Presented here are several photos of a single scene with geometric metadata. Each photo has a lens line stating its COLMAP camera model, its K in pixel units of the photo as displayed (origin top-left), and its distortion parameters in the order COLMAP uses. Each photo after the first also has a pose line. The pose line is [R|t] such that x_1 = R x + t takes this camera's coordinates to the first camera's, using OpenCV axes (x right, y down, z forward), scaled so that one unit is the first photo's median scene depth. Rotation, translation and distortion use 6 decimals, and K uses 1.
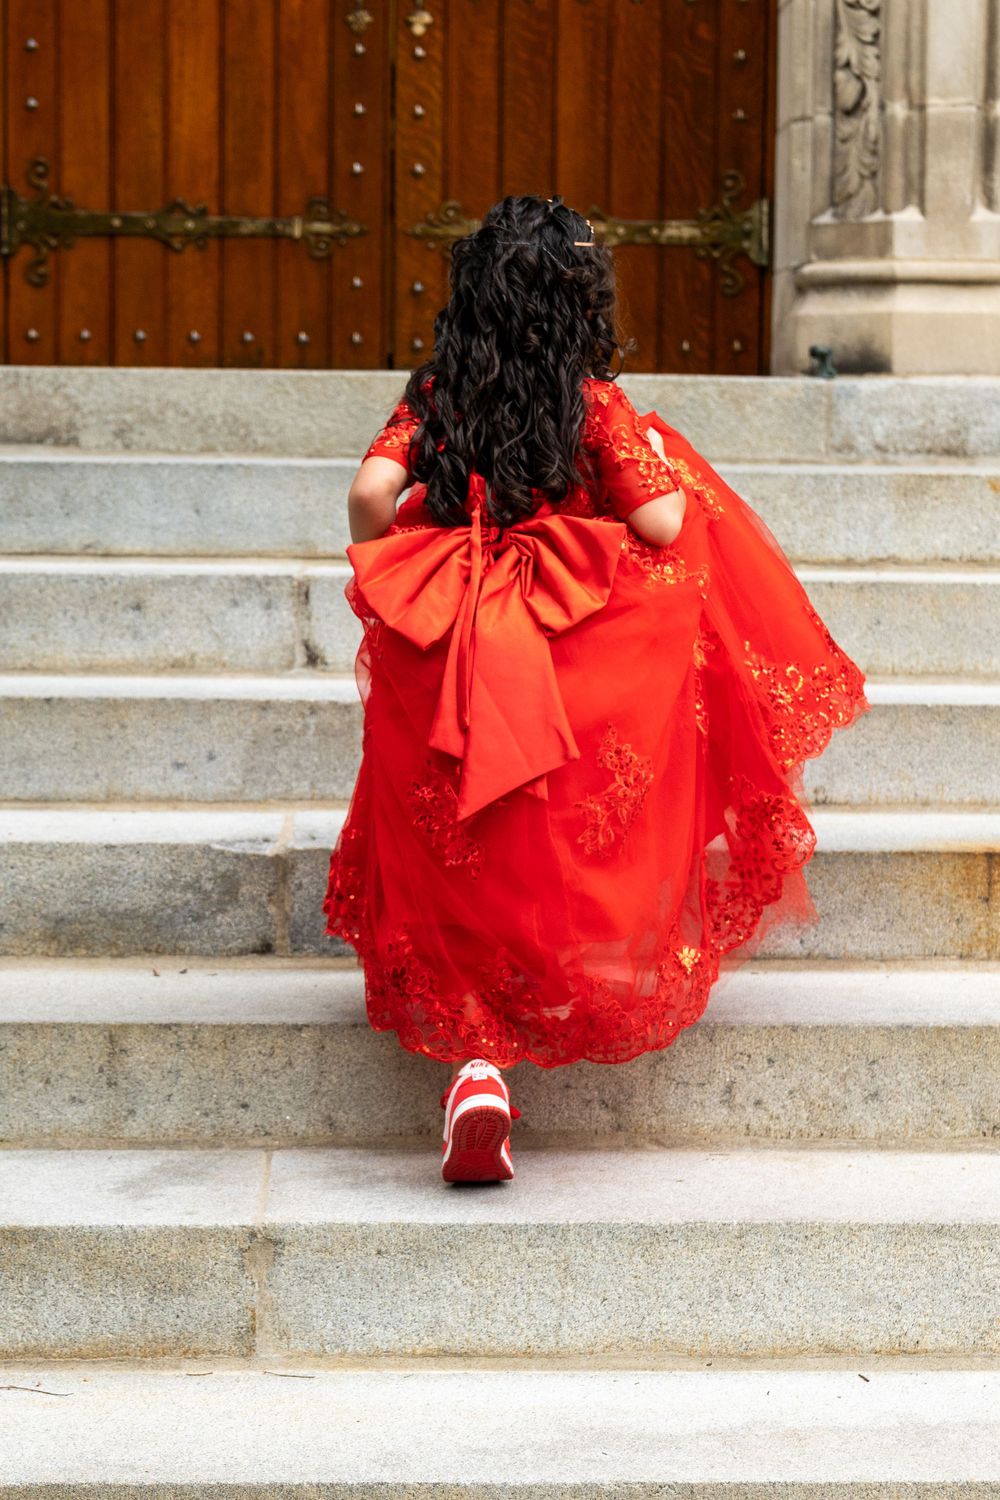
lens RADIAL K [[2909.9, 0, 498.7], [0, 2909.9, 748.5], [0, 0, 1]] dist [-0.011610, 0.000000]
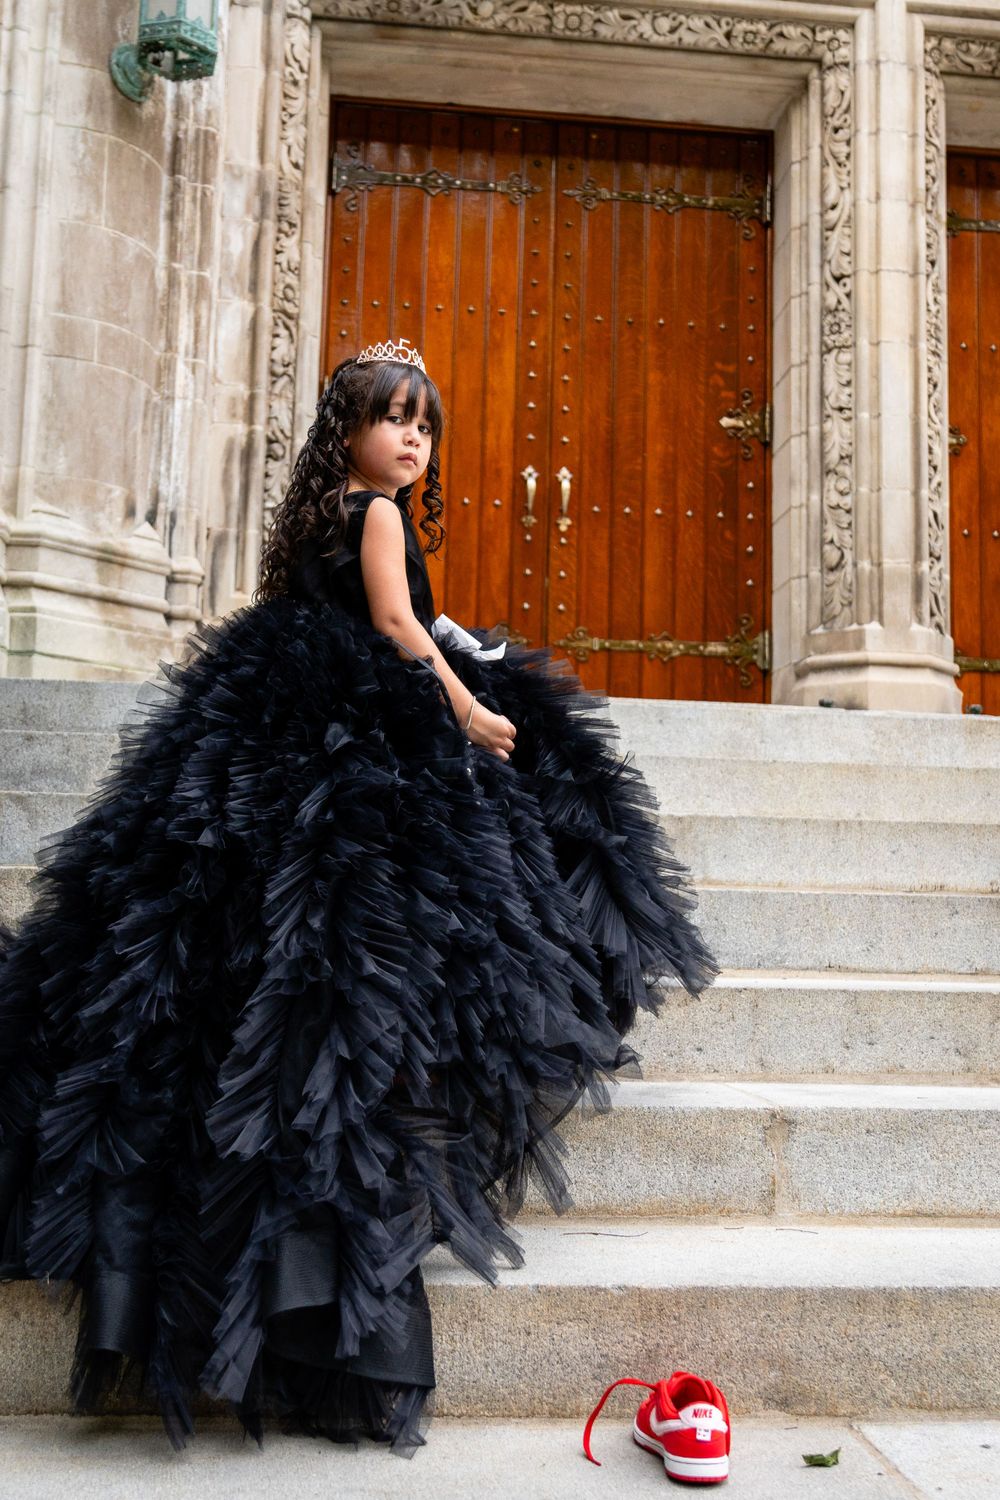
lens RADIAL K [[1569.7, 0, 501.8], [0, 1569.7, 752.0], [0, 0, 1]] dist [-0.026446, 0.000000]
pose [[0.998169, 0.022029, 0.056334, -0.120513], [-0.009907, 0.978289, -0.207011, 0.075520], [-0.059671, 0.206074, 0.976715, 0.146394]]
